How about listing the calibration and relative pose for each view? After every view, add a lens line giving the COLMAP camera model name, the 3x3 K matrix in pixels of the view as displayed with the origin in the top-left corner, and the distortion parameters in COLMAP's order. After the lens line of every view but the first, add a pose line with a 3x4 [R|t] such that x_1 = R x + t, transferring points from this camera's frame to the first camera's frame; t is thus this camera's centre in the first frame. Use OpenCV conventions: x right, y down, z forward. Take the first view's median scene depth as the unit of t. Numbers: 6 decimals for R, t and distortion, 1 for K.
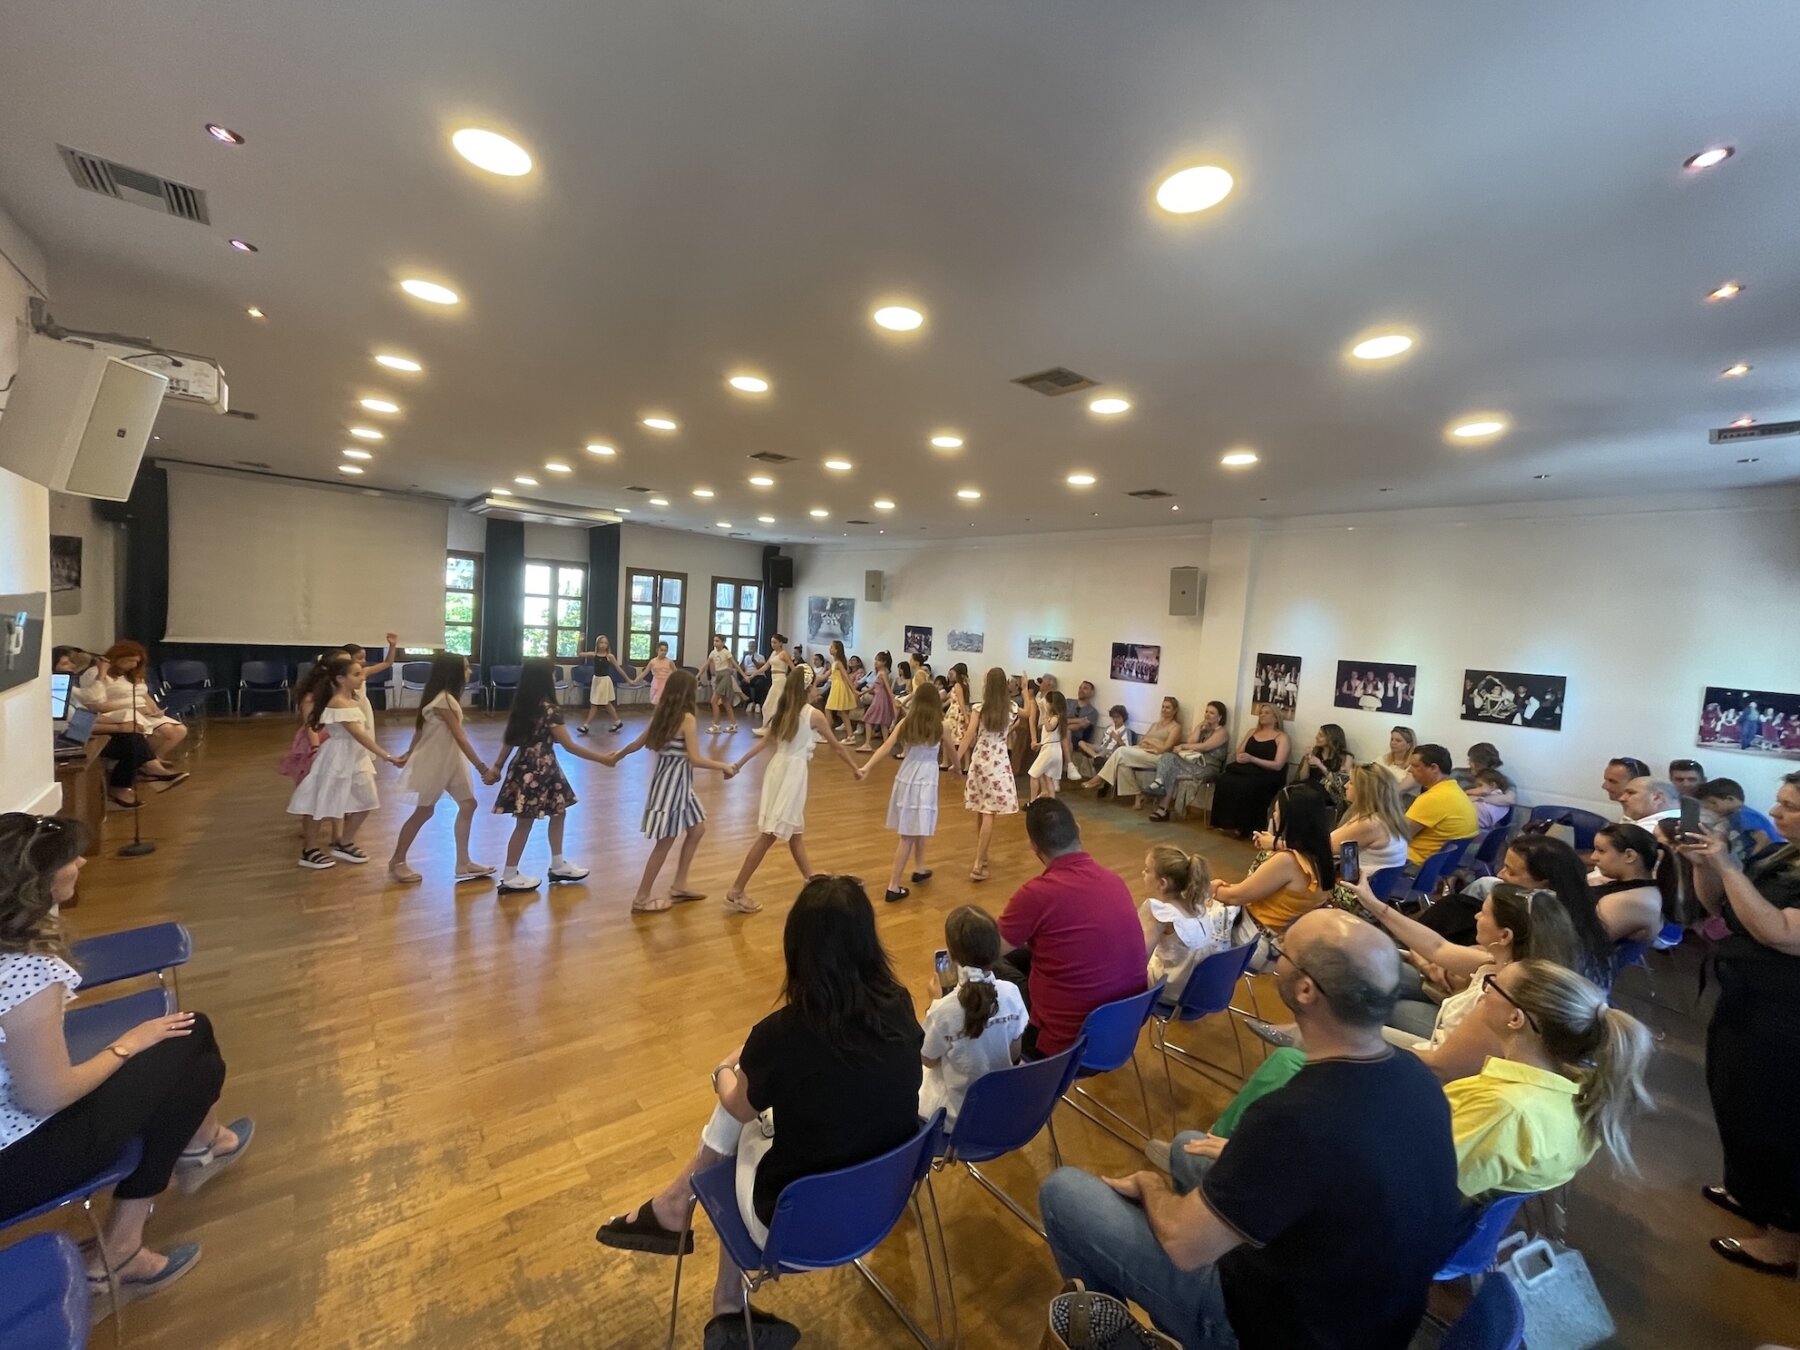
lens RADIAL K [[733.6, 0, 904.9], [0, 733.6, 677.9], [0, 0, 1]] dist [-0.006079, 0.001209]
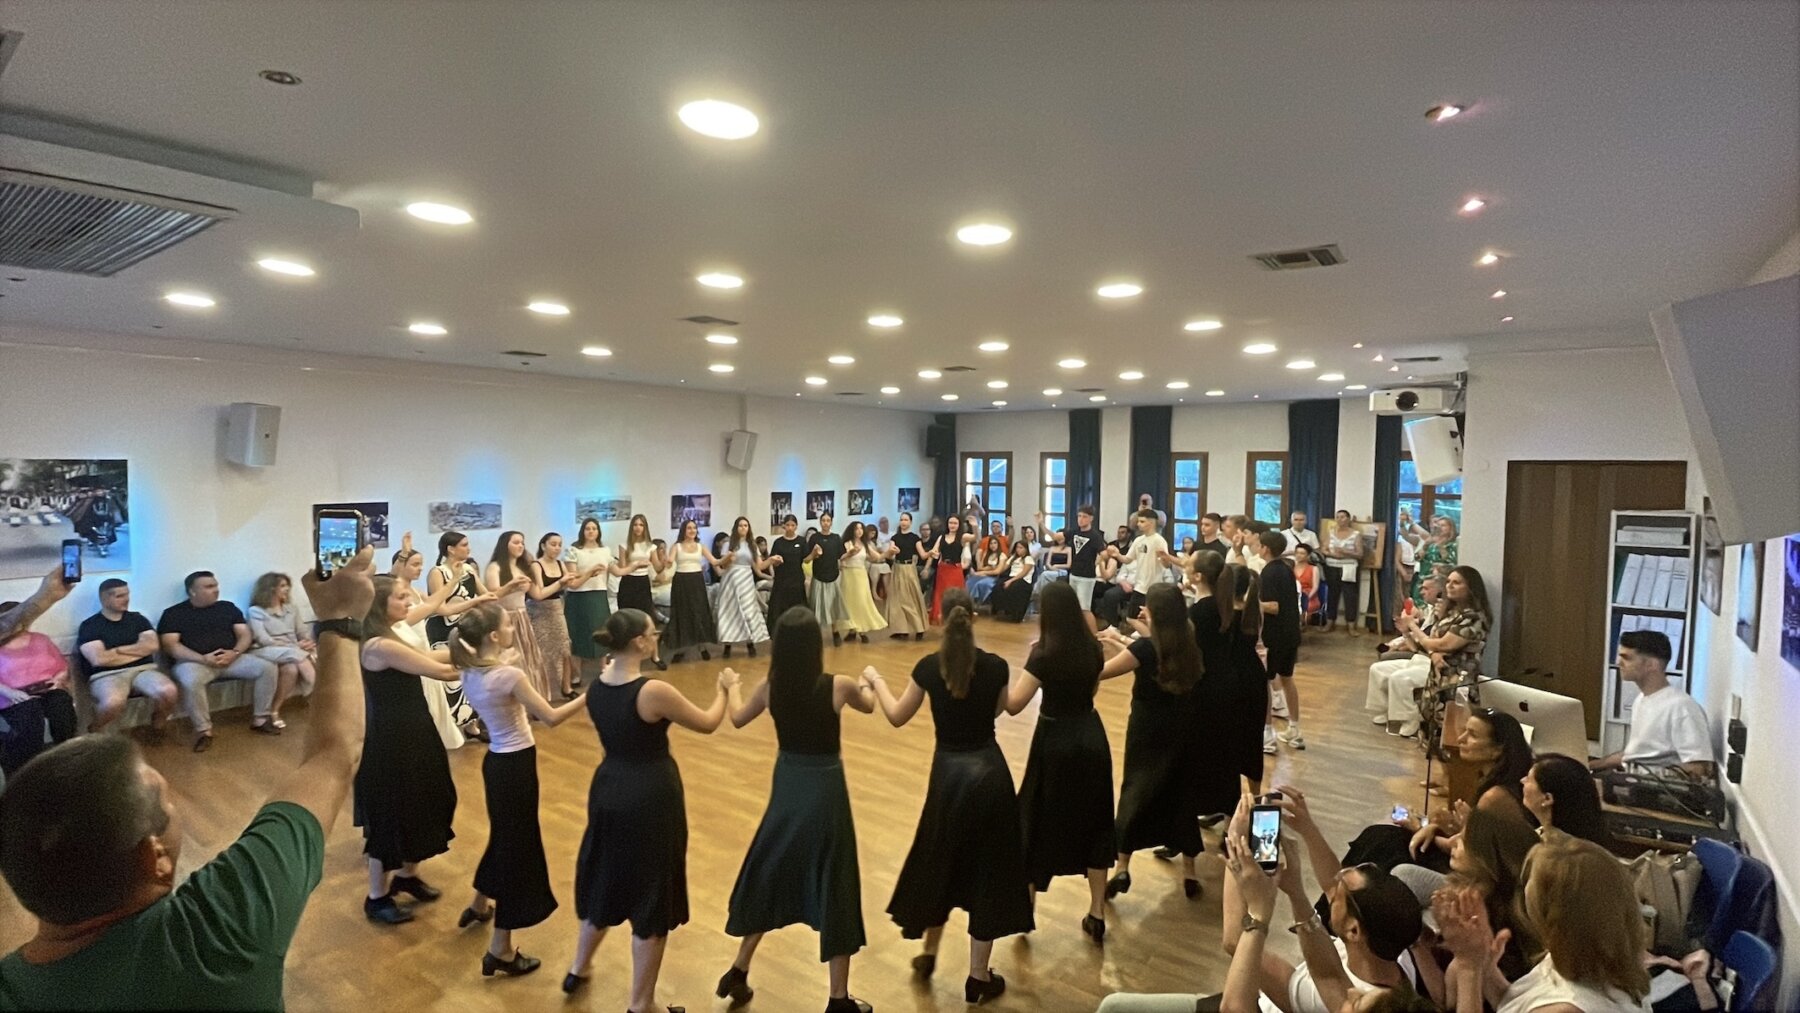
lens RADIAL K [[850.4, 0, 902.8], [0, 850.4, 509.2], [0, 0, 1]] dist [0.040388, -0.038936]
pose [[-0.247720, -0.111998, 0.962336, -1.064050], [0.058486, 0.989755, 0.130244, -0.181791], [-0.967065, 0.088547, -0.238632, 1.030870]]
